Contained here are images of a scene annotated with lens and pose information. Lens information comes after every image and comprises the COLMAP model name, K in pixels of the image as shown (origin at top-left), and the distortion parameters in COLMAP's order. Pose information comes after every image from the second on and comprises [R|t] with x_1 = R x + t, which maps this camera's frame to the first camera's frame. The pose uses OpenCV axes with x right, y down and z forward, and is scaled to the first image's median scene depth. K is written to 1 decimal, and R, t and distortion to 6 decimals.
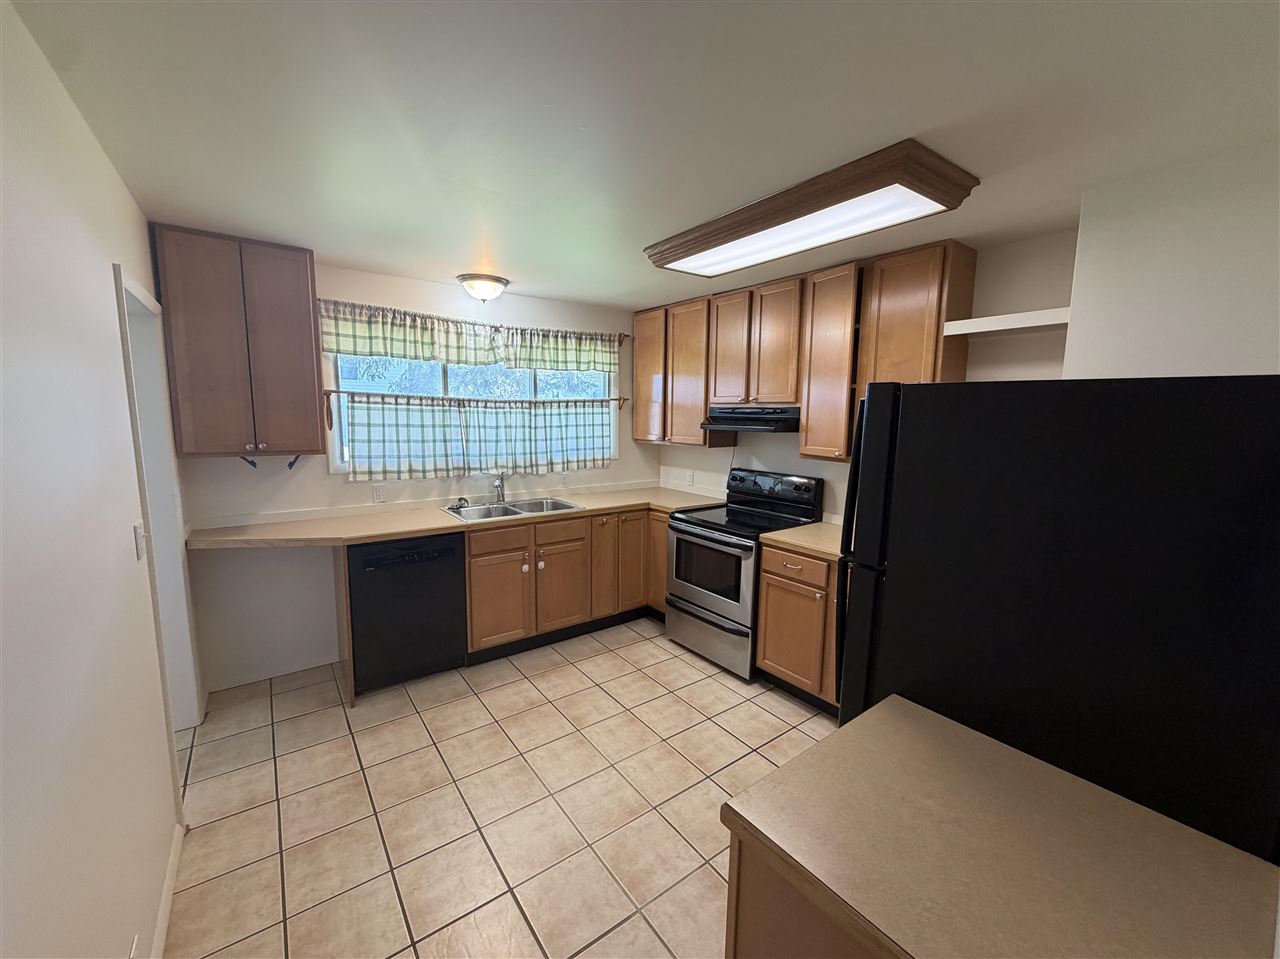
lens RADIAL K [[511.8, 0, 637.8], [0, 511.8, 479.0], [0, 0, 1]] dist [-0.000043, 0.000010]
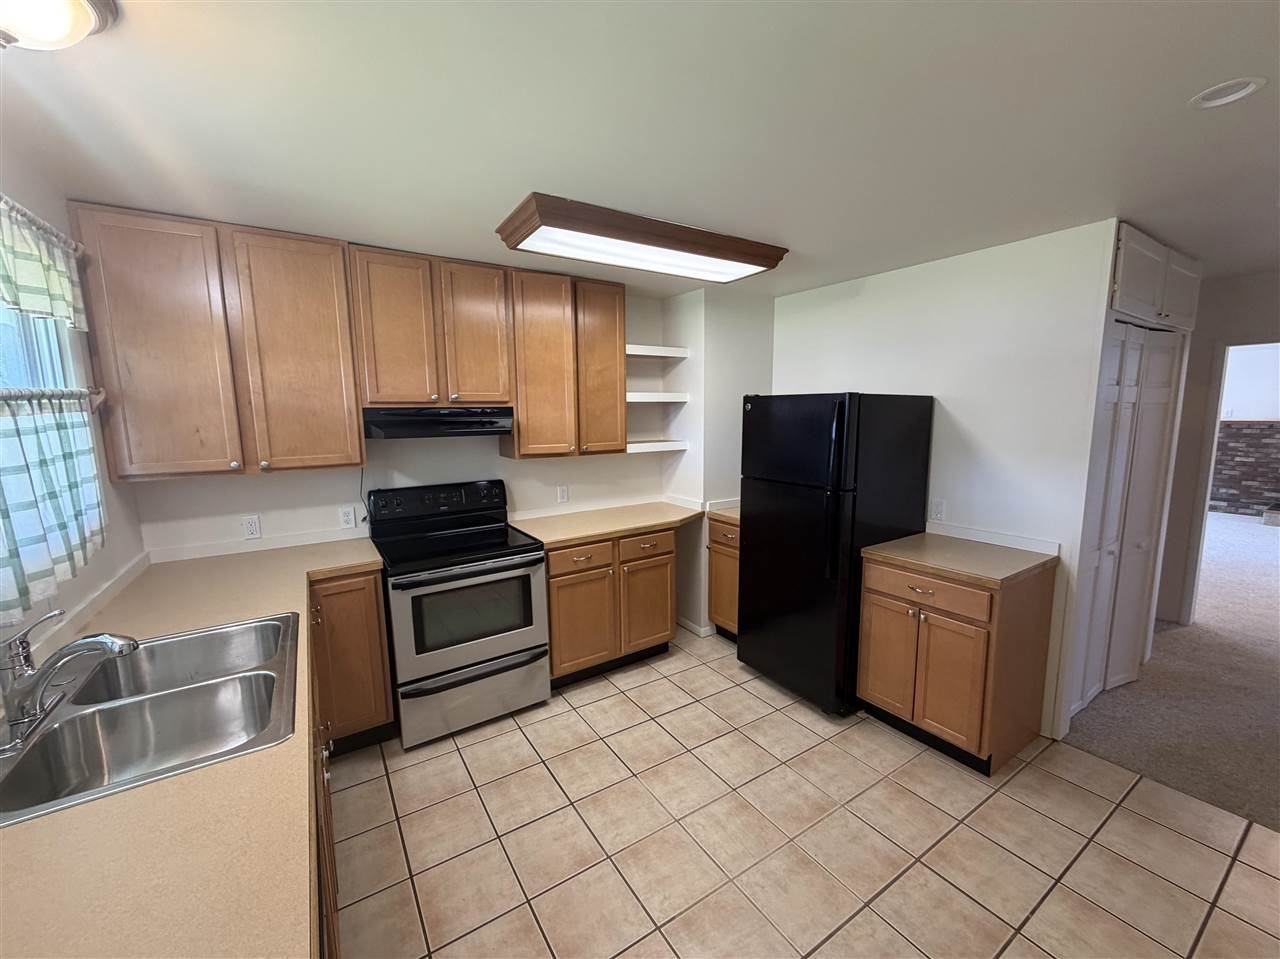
lens RADIAL K [[511.8, 0, 637.8], [0, 511.8, 479.0], [0, 0, 1]] dist [-0.000043, 0.000010]
pose [[0.066002, -0.143469, 0.987452, -0.617363], [0.145126, 0.980467, 0.132753, -0.097958], [-0.987209, 0.134543, 0.085533, 0.683549]]
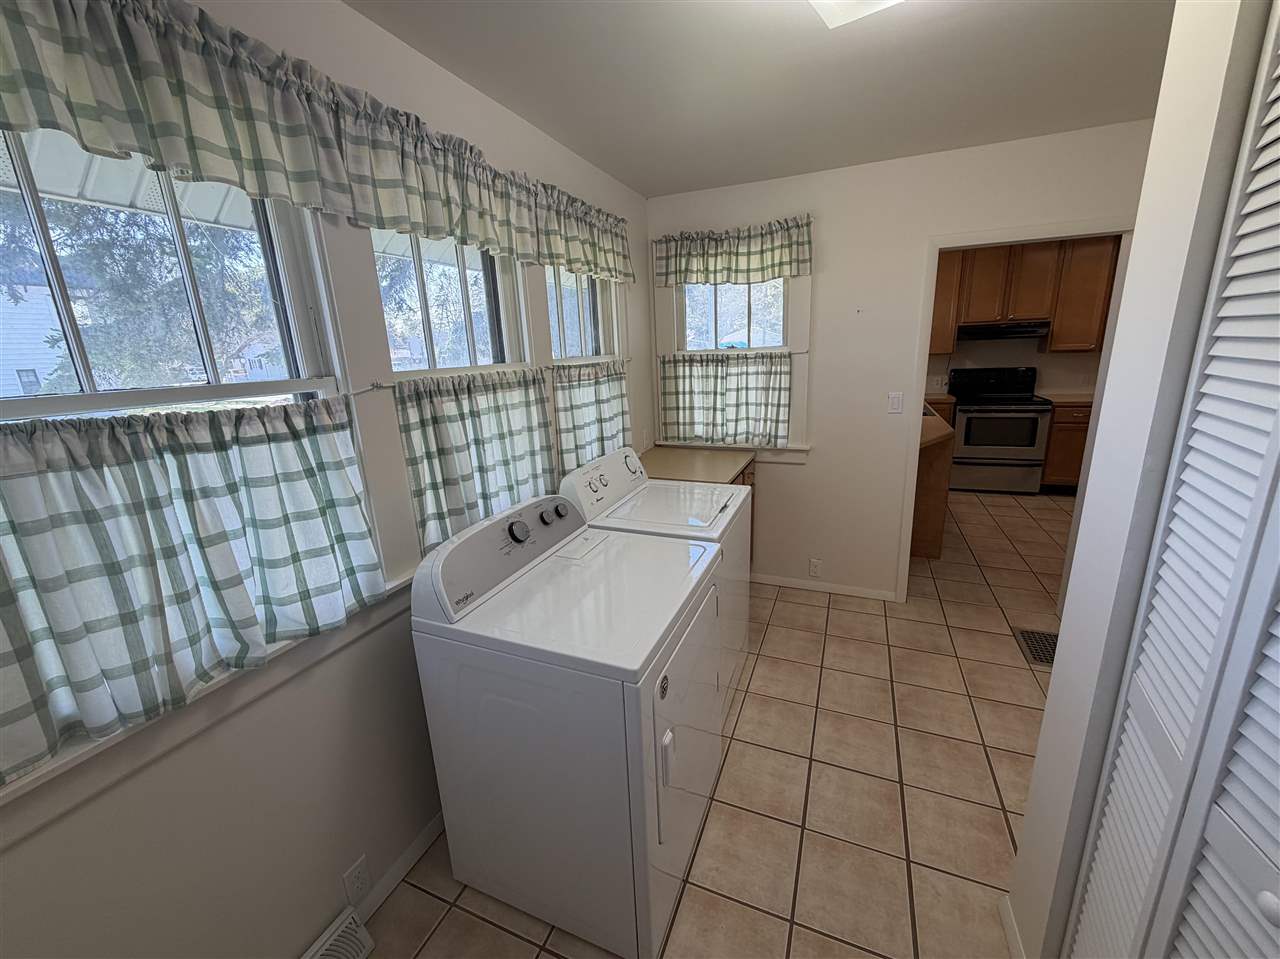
lens RADIAL K [[511.8, 0, 637.8], [0, 511.8, 479.0], [0, 0, 1]] dist [-0.000043, 0.000010]
pose [[0.865183, -0.176712, 0.469288, -1.592083], [0.122419, 0.981966, 0.144071, -0.042533], [-0.486284, -0.067198, 0.871213, 0.195179]]
